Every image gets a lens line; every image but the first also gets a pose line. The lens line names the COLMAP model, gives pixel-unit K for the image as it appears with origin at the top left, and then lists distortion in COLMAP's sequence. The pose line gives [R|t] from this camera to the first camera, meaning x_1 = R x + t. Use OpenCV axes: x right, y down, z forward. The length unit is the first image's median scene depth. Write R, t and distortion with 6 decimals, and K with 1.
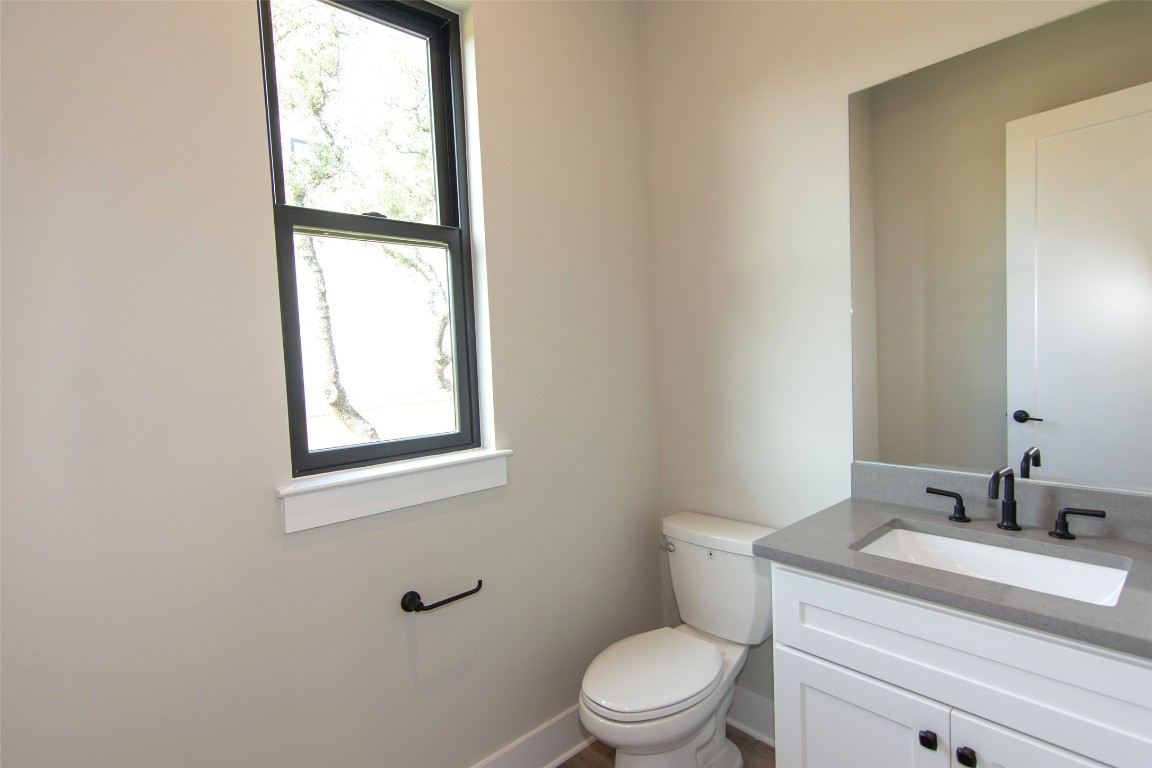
lens RADIAL K [[563.7, 0, 580.8], [0, 563.7, 389.7], [0, 0, 1]] dist [0.003391, 0.000021]
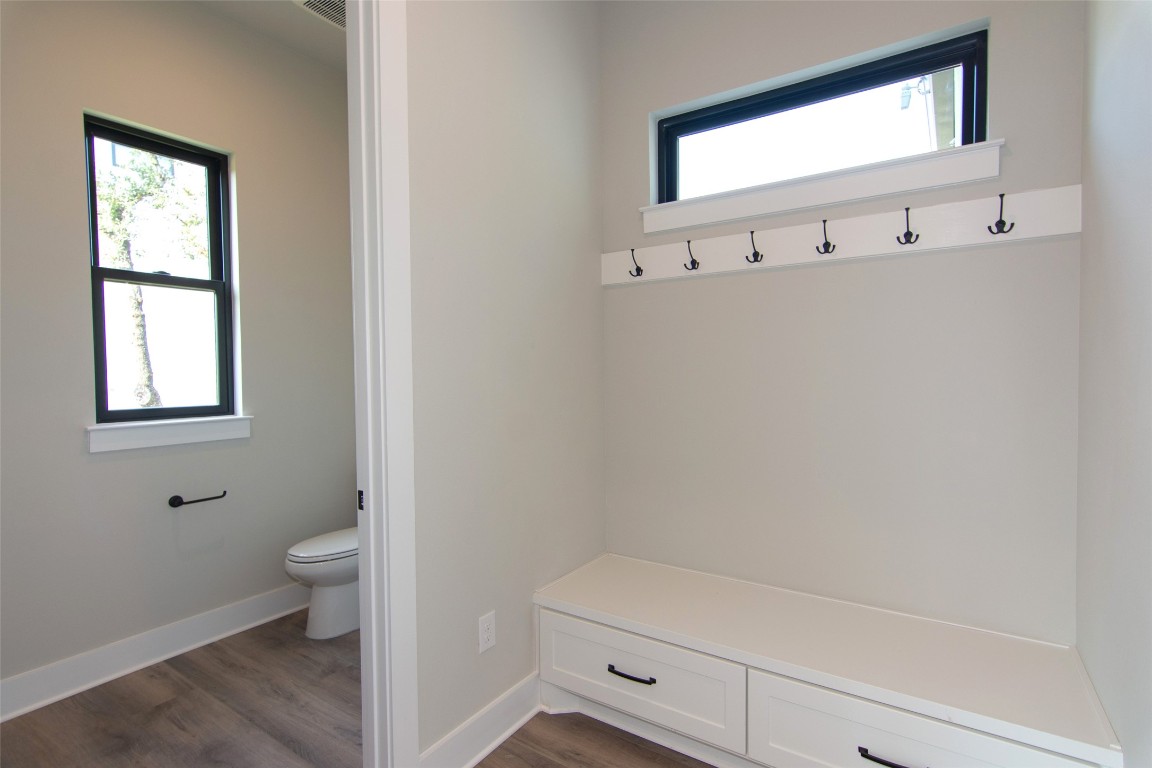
lens RADIAL K [[548.2, 0, 576.0], [0, 548.2, 384.0], [0, 0, 1]] dist [0.011157, -0.000092]
pose [[0.972242, 0.022527, 0.232890, 0.418989], [-0.012740, 0.998975, -0.043445, 0.071239], [-0.233629, 0.039272, 0.971532, -0.798957]]
